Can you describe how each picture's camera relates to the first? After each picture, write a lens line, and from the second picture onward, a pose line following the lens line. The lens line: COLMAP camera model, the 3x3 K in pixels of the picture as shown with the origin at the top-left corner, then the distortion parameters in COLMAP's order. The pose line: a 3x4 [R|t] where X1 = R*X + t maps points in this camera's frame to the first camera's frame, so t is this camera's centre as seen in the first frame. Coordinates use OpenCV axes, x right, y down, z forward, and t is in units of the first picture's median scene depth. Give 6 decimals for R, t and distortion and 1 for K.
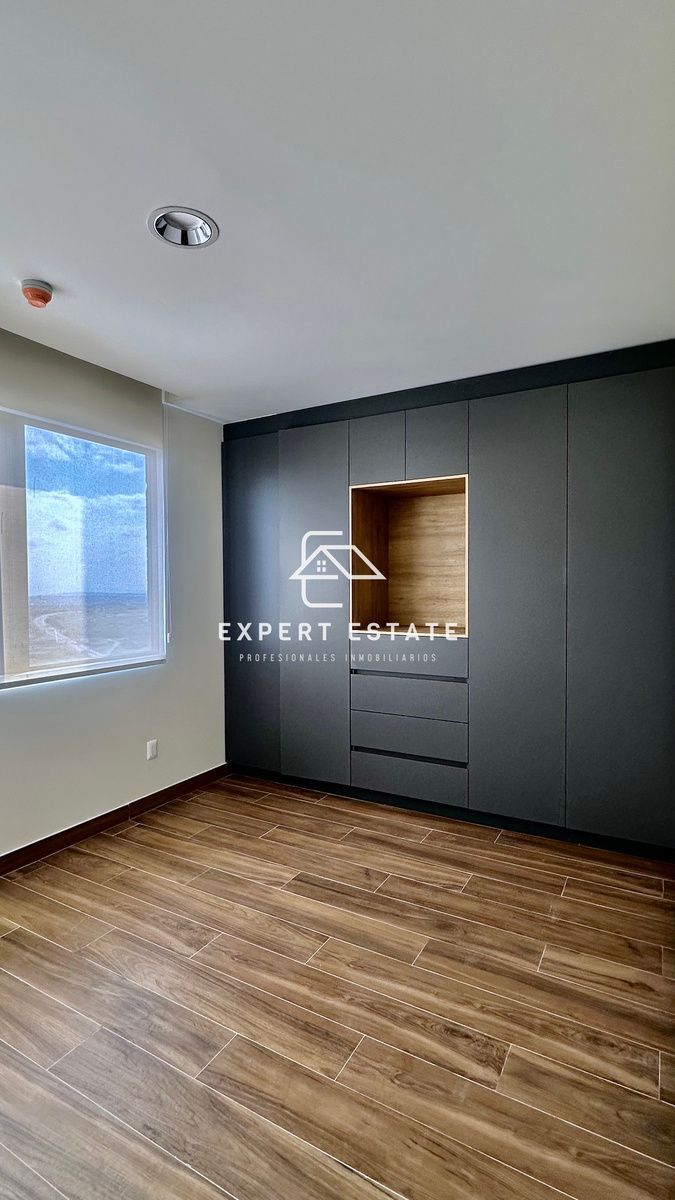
lens RADIAL K [[574.6, 0, 338.4], [0, 574.6, 606.2], [0, 0, 1]] dist [0.000221, 0.000416]
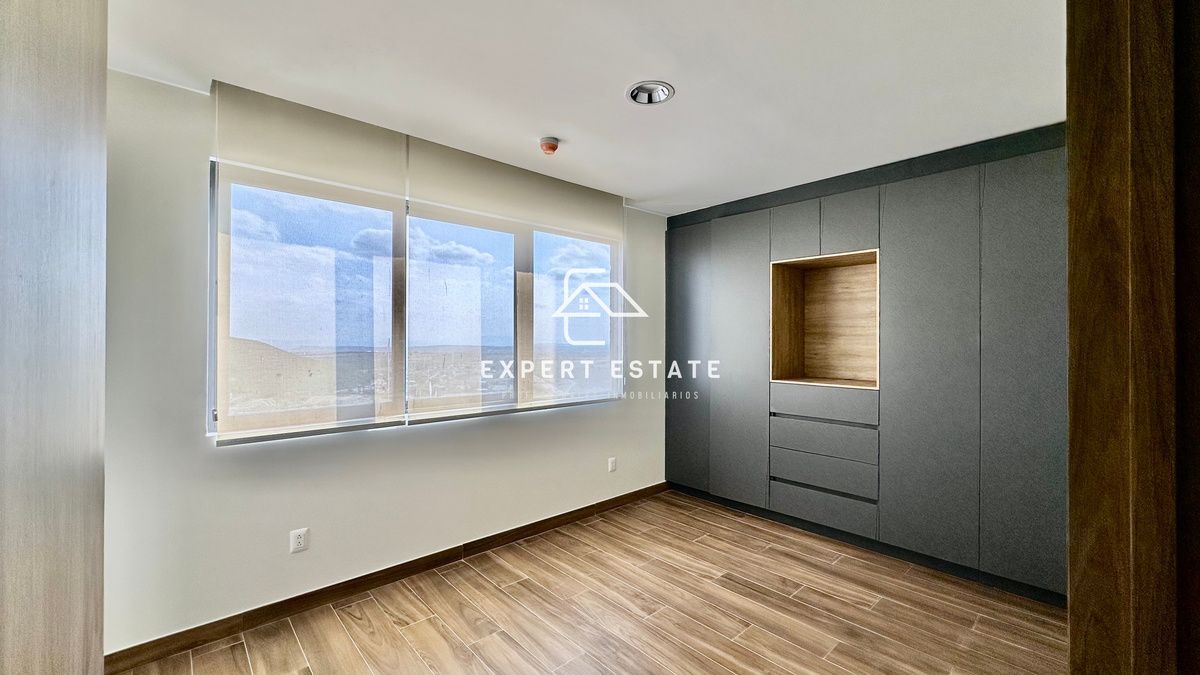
lens RADIAL K [[482.2, 0, 602.6], [0, 482.2, 344.9], [0, 0, 1]] dist [-0.000548, 0.000286]
pose [[0.952251, 0.010744, -0.305128, -0.007491], [-0.017685, 0.999644, -0.019992, -0.007240], [0.304805, 0.024434, 0.952101, -0.102778]]
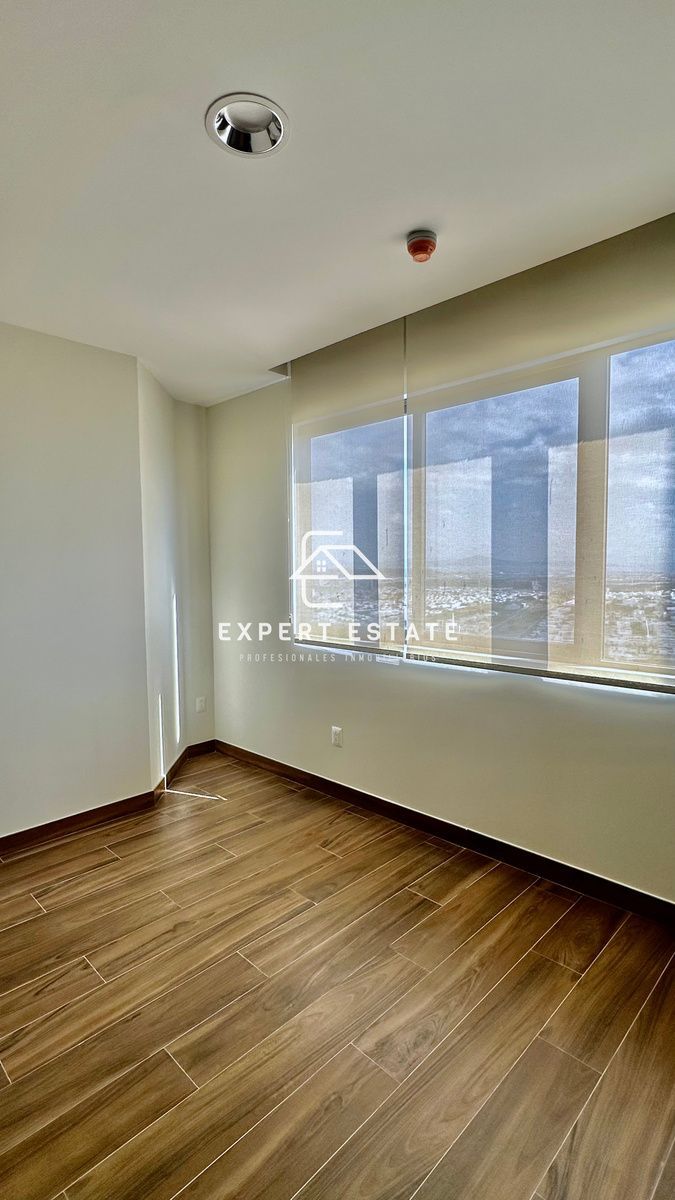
lens RADIAL K [[574.6, 0, 338.4], [0, 574.6, 606.2], [0, 0, 1]] dist [0.000221, 0.000416]
pose [[-0.257040, 0.078402, -0.963215, 0.362537], [-0.022238, 0.995960, 0.087002, -0.038551], [0.966145, 0.043783, -0.254259, 0.926761]]
